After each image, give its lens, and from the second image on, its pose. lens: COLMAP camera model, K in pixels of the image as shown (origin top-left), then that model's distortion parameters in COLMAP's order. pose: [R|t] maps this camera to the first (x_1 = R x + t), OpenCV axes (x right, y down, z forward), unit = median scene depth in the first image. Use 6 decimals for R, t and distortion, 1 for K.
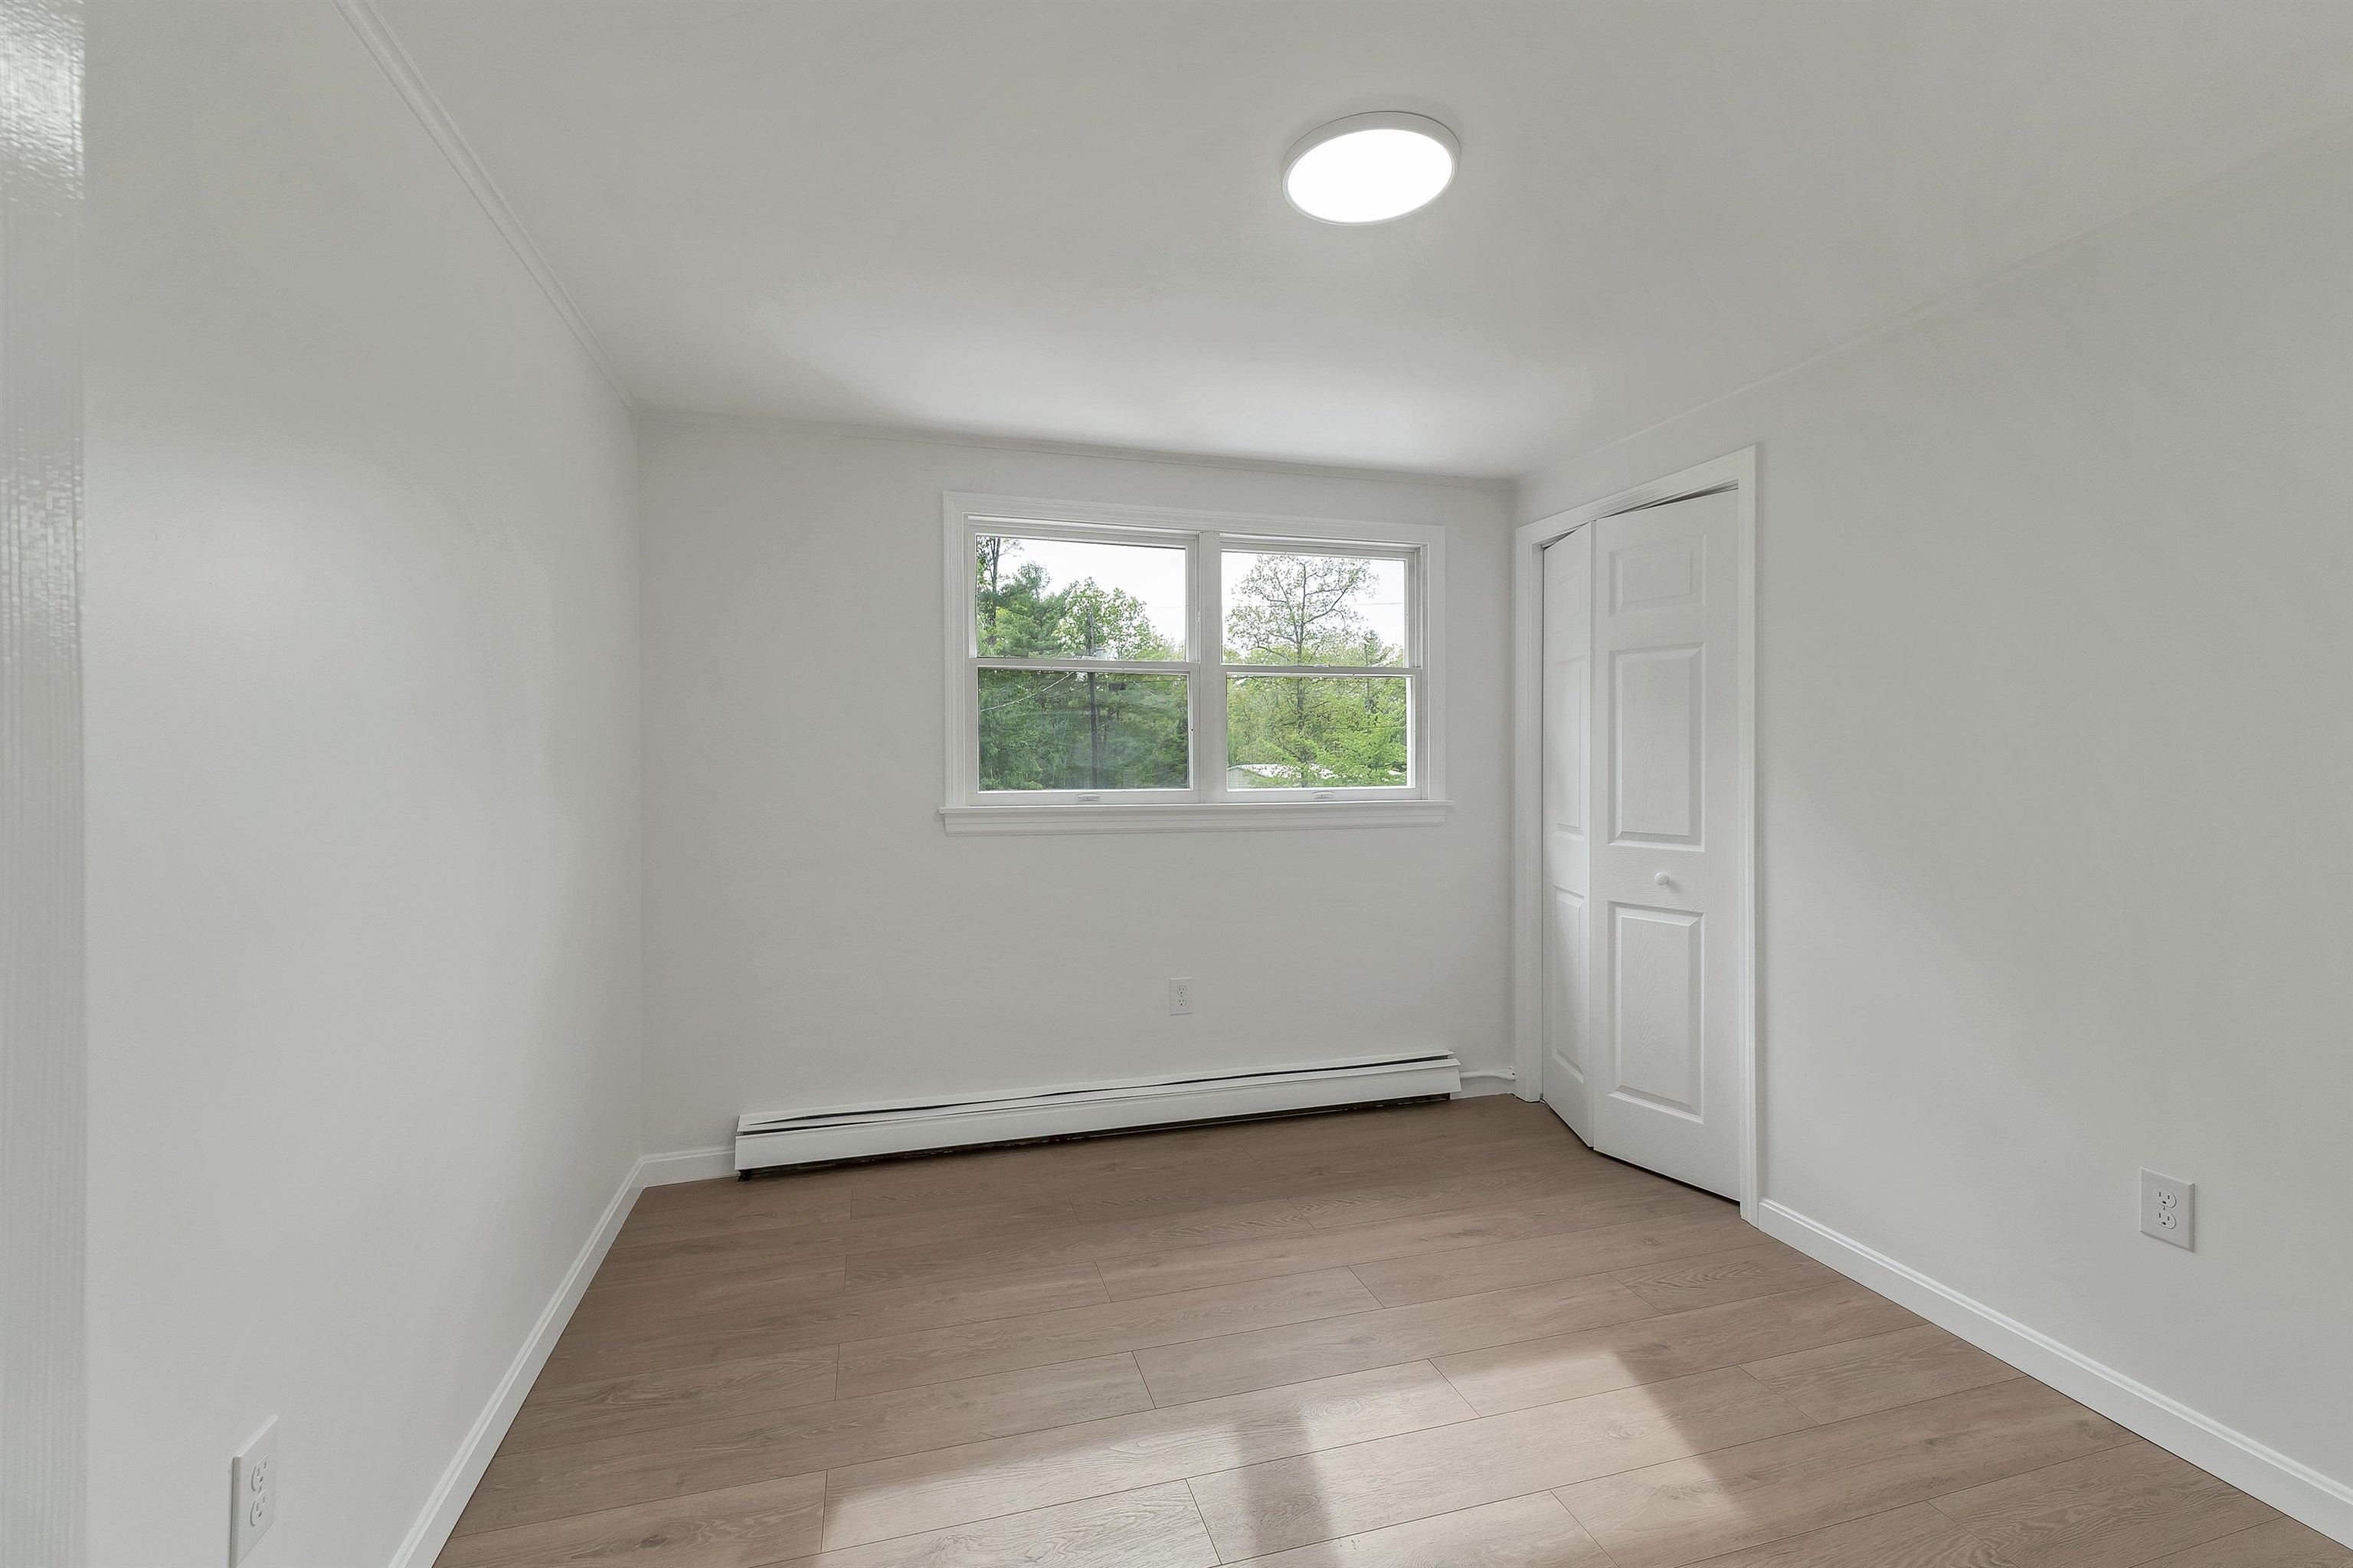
lens RADIAL K [[971.7, 0, 1155.7], [0, 971.7, 770.4], [0, 0, 1]] dist [-0.000283, -0.000309]
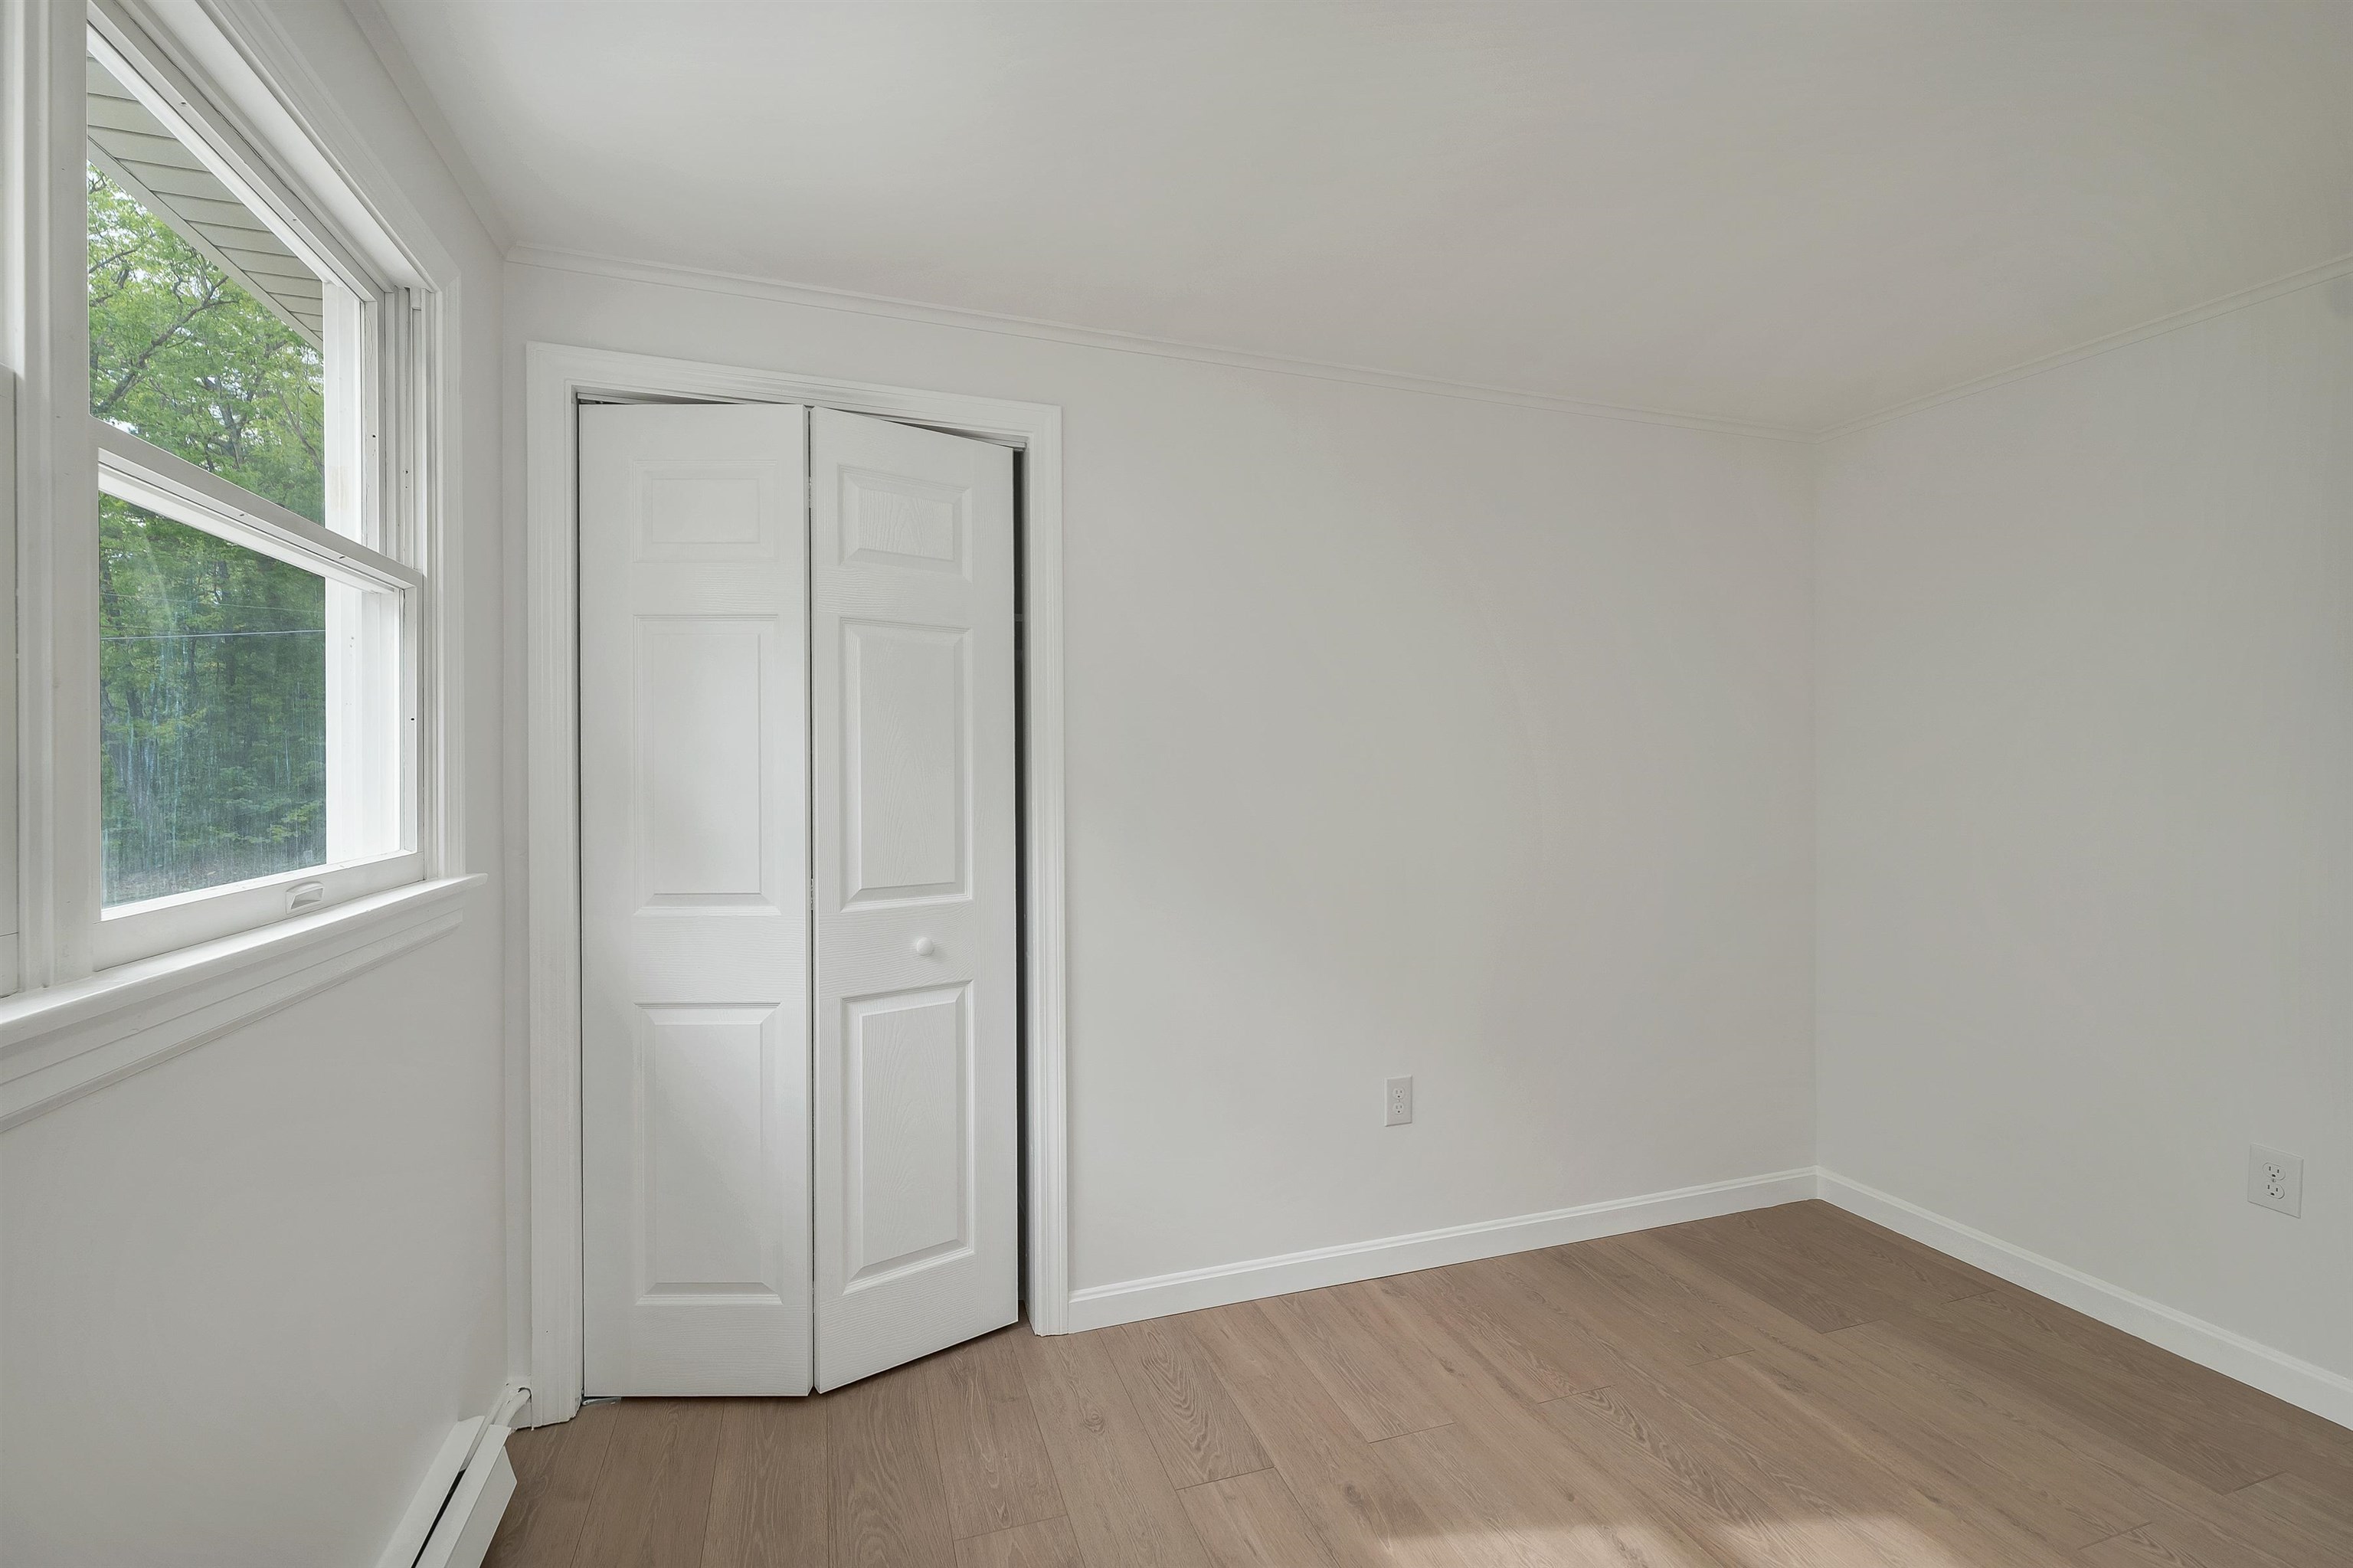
lens RADIAL K [[997.2, 0, 1176.5], [0, 997.2, 784.0], [0, 0, 1]] dist [-0.000379, -0.000164]
pose [[-0.047208, -0.006364, 0.998865, -0.231335], [0.015865, 0.999849, 0.007121, -0.011468], [-0.998759, 0.016184, -0.047100, 0.864240]]
